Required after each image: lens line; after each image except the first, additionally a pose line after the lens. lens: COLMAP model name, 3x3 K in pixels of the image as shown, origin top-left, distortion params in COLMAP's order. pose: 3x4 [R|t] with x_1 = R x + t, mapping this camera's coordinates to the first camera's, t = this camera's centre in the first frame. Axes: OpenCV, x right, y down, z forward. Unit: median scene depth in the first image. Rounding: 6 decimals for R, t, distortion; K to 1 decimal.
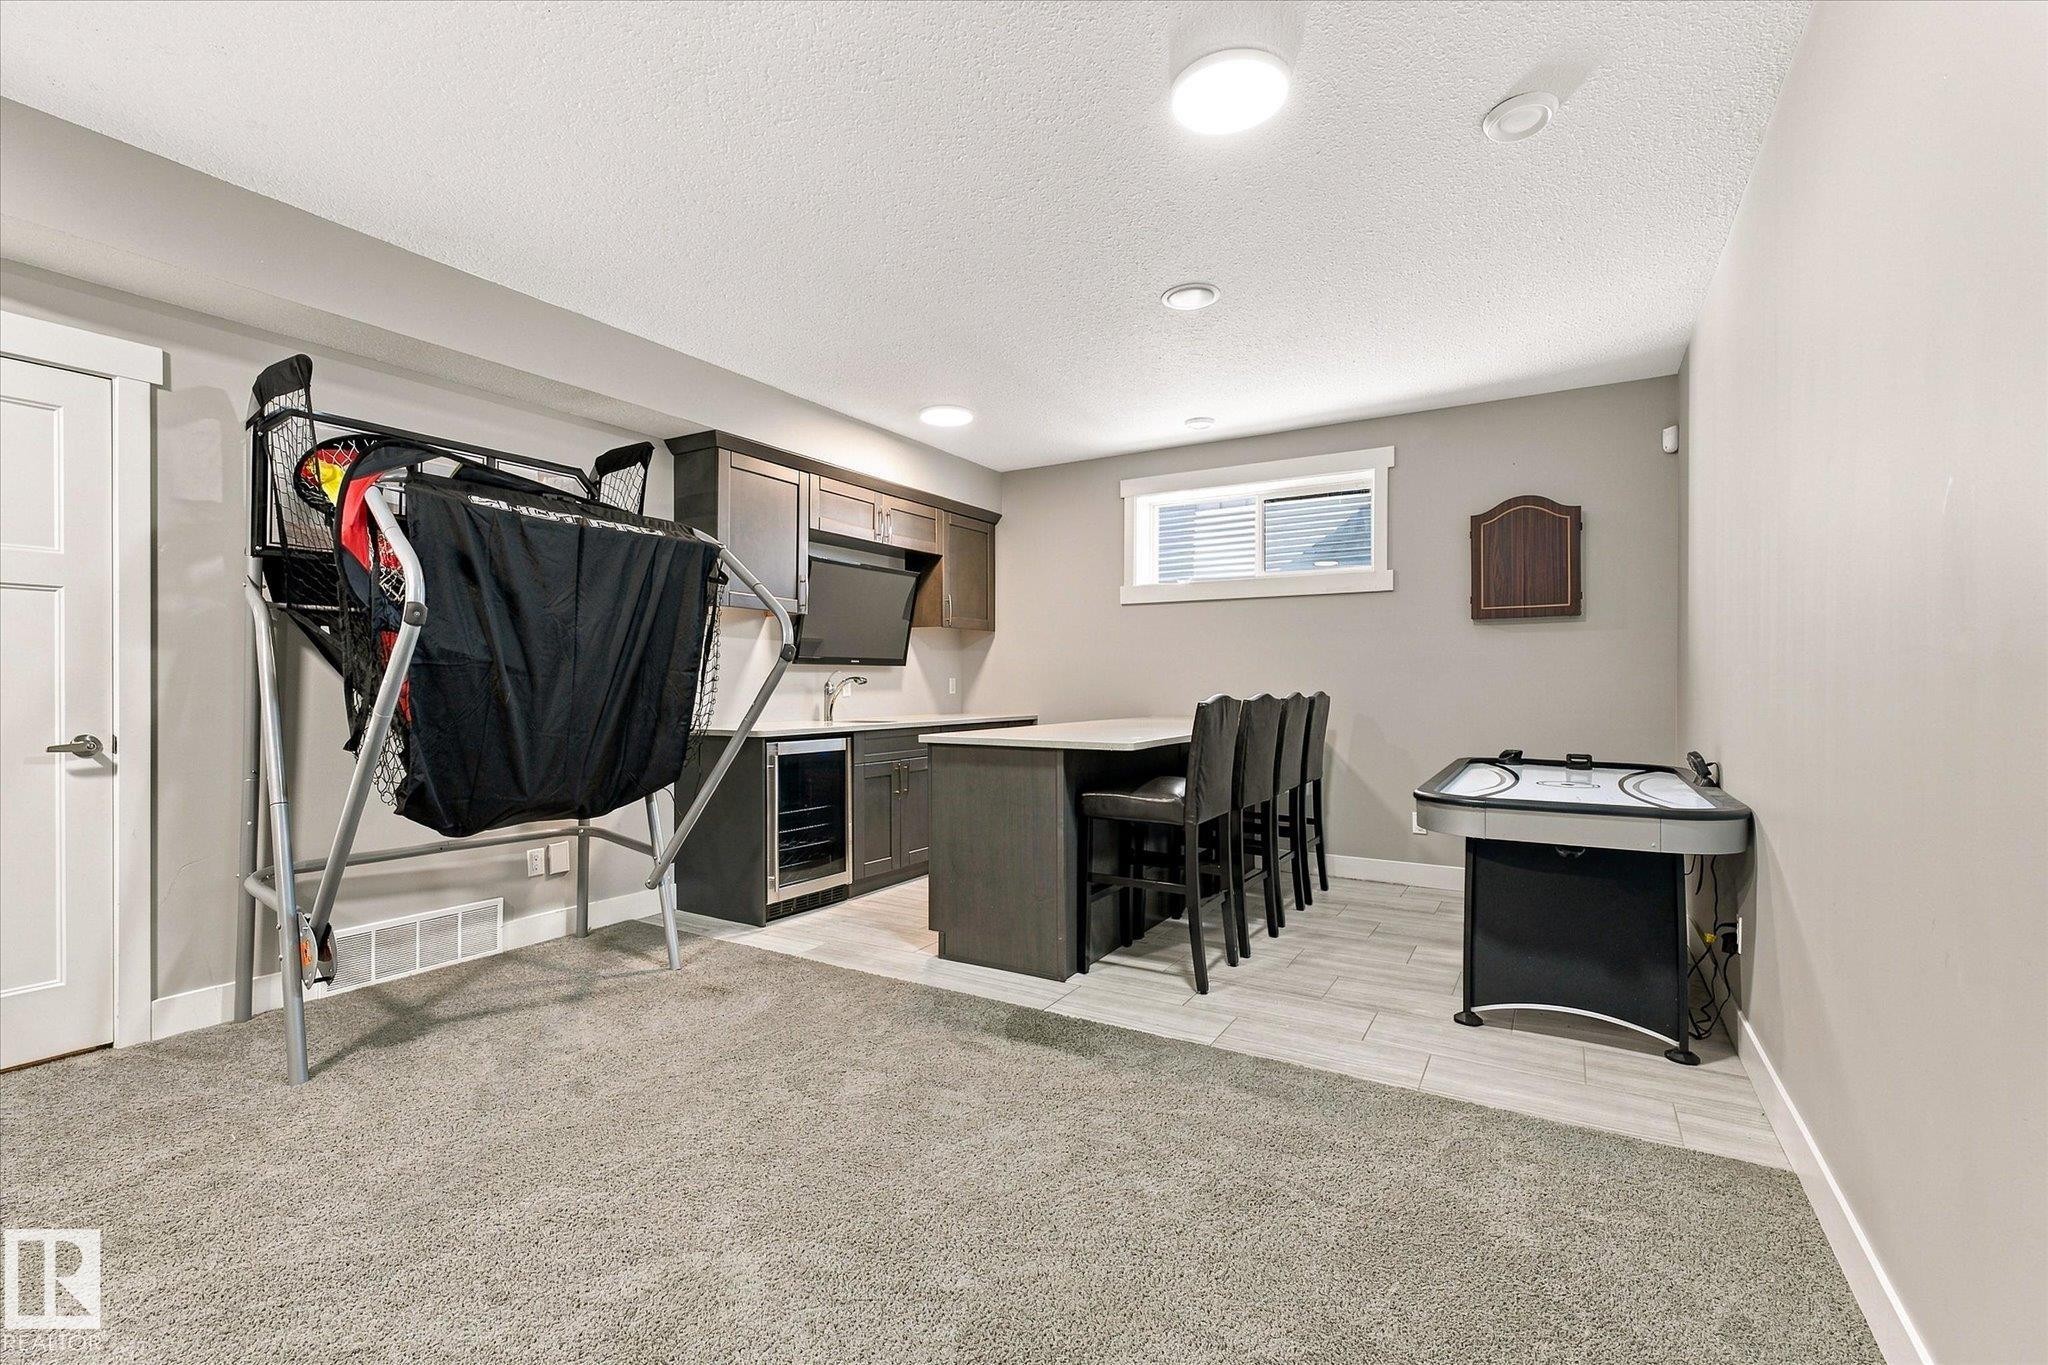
lens RADIAL K [[911.1, 0, 1031.9], [0, 911.1, 675.6], [0, 0, 1]] dist [-0.000292, 0.000381]
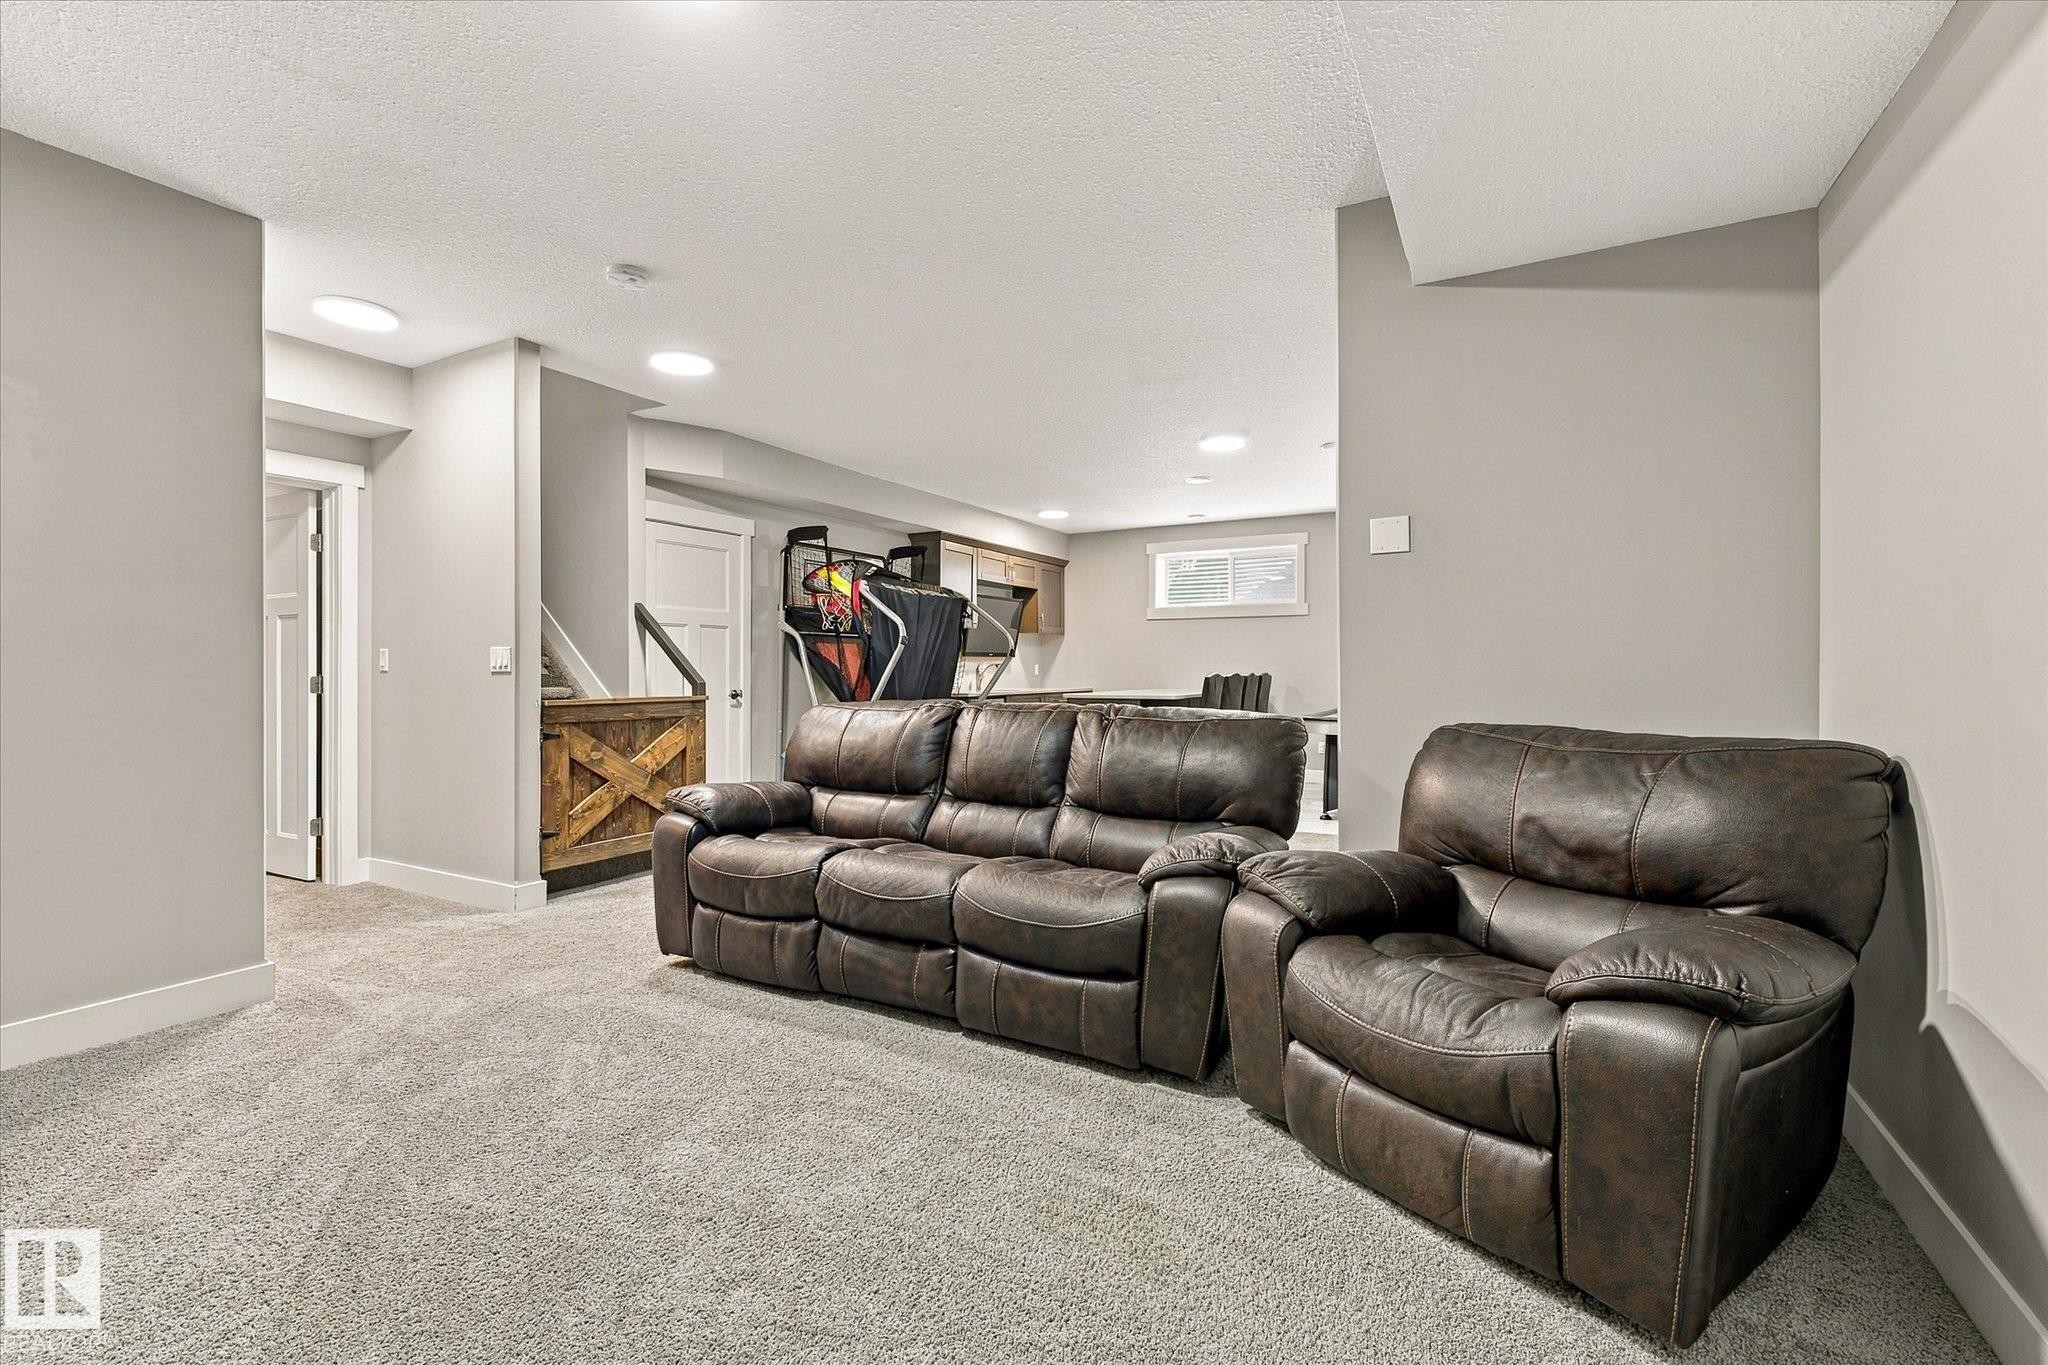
lens RADIAL K [[911.1, 0, 1031.9], [0, 911.1, 675.6], [0, 0, 1]] dist [-0.000292, 0.000381]
pose [[0.999556, 0.000436, 0.029783, -0.201488], [-0.000897, 0.999880, 0.015462, -0.004216], [-0.029772, -0.015482, 0.999437, -0.788822]]
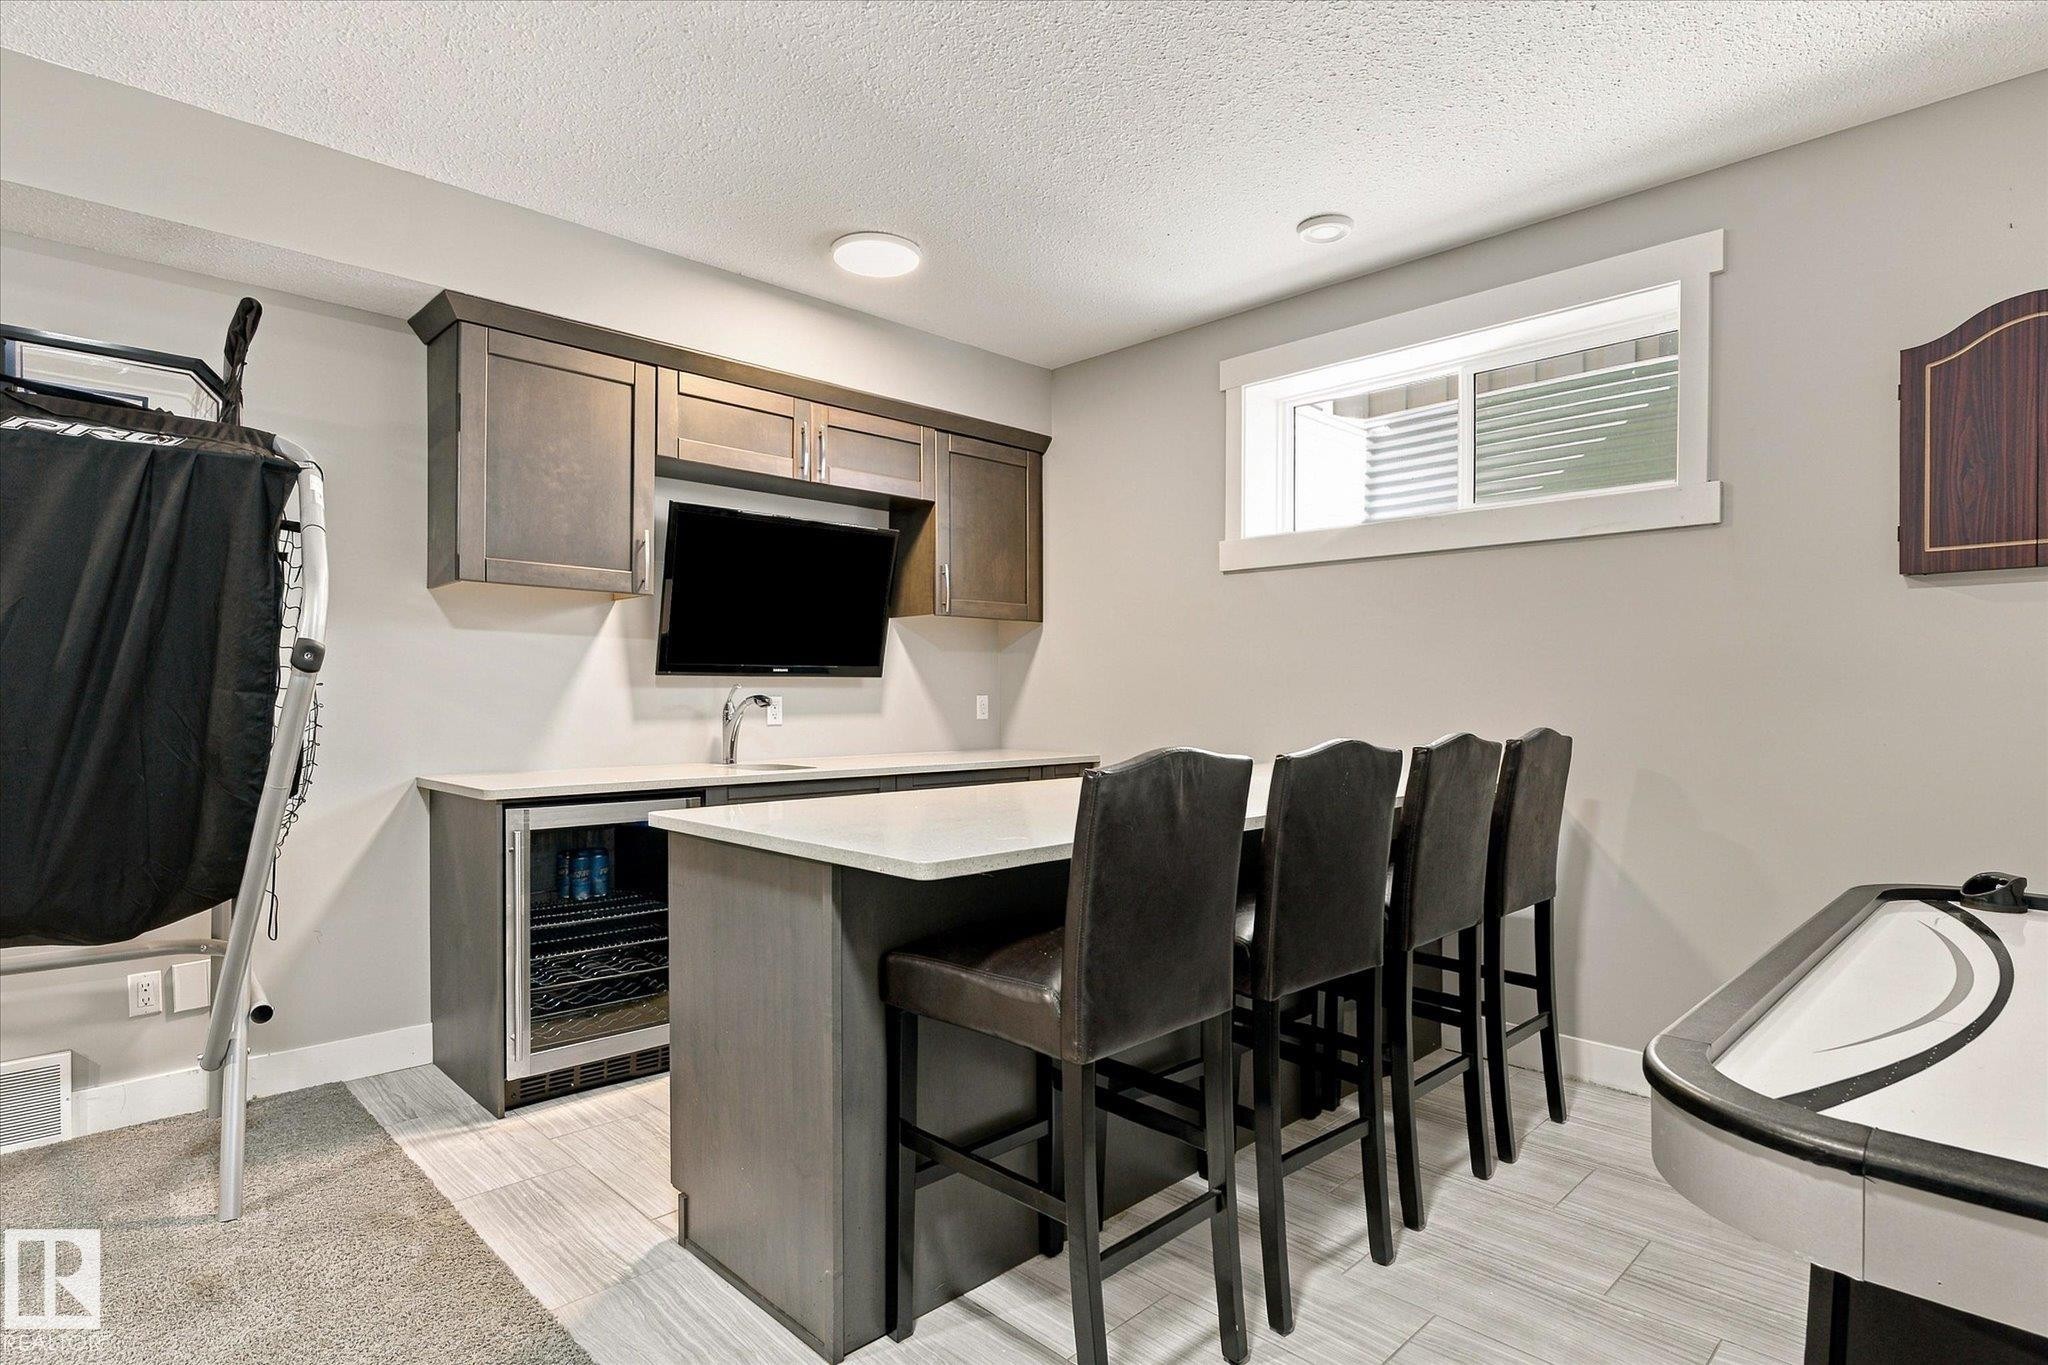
lens RADIAL K [[1103.4, 0, 1023.0], [0, 1103.4, 694.3], [0, 0, 1]] dist [-0.003512, 0.001463]
pose [[0.968118, 0.001780, -0.250487, 0.193210], [-0.000003, 0.999975, 0.007095, -0.005230], [0.250493, -0.006868, 0.968094, 0.350617]]
